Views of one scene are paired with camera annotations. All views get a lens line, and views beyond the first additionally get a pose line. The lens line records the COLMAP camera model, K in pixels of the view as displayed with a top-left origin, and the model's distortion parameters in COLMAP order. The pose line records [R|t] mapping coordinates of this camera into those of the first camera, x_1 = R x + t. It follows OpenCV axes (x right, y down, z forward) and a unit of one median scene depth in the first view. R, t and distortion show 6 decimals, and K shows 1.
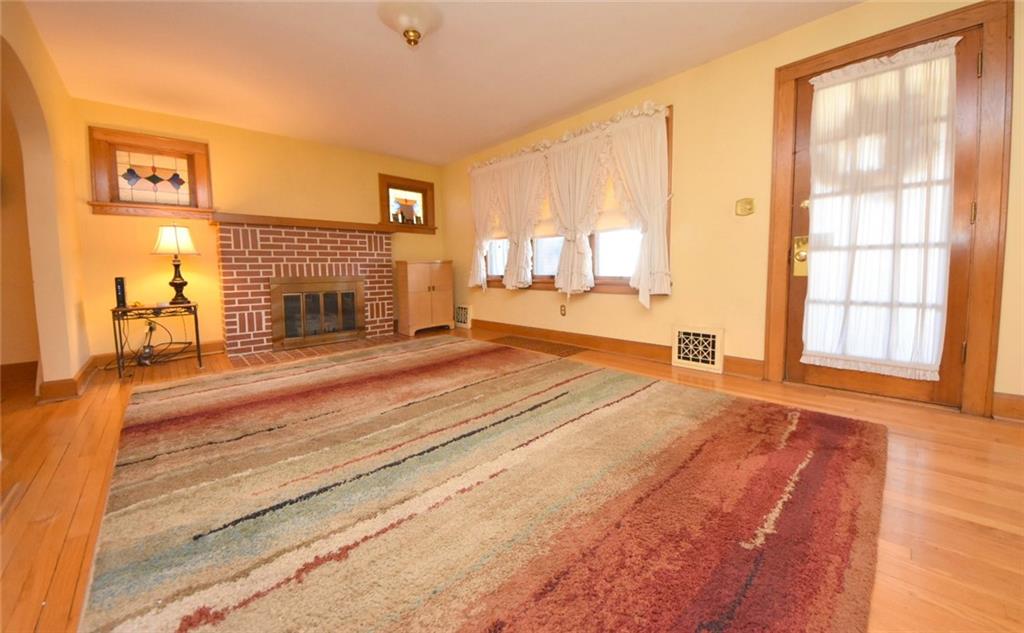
lens RADIAL K [[376.3, 0, 533.1], [0, 376.3, 292.6], [0, 0, 1]] dist [0.020499, -0.017517]
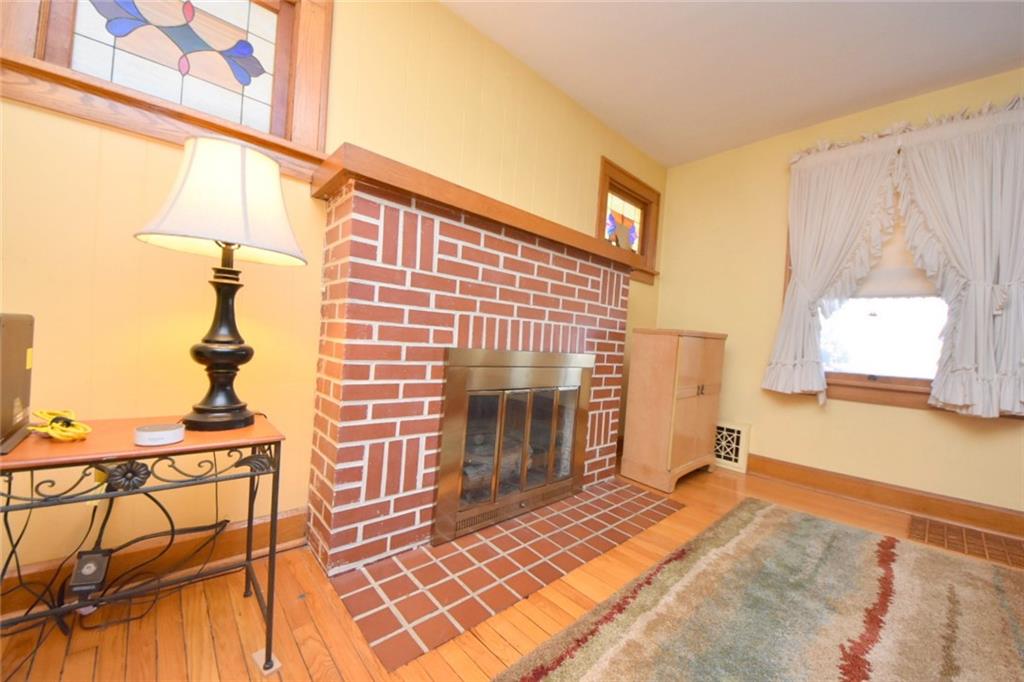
lens RADIAL K [[372.0, 0, 507.7], [0, 372.0, 342.9], [0, 0, 1]] dist [0.031145, -0.000043]
pose [[0.994063, 0.081708, -0.071844, -0.629061], [-0.085674, 0.994860, -0.053971, -0.031298], [0.067065, 0.059806, 0.995955, 0.651202]]
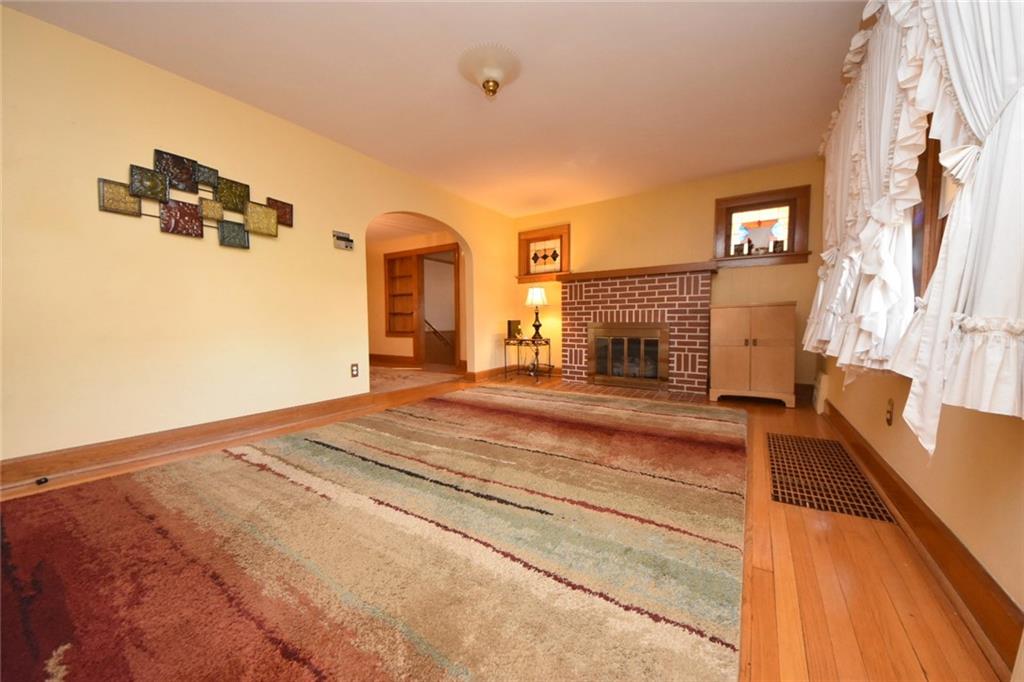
lens RADIAL K [[372.0, 0, 507.7], [0, 372.0, 342.9], [0, 0, 1]] dist [0.031145, -0.000043]
pose [[0.185054, 0.071656, -0.980112, 0.447047], [-0.060337, 0.996285, 0.061446, -0.033627], [0.980874, 0.047766, 0.188690, 0.540111]]
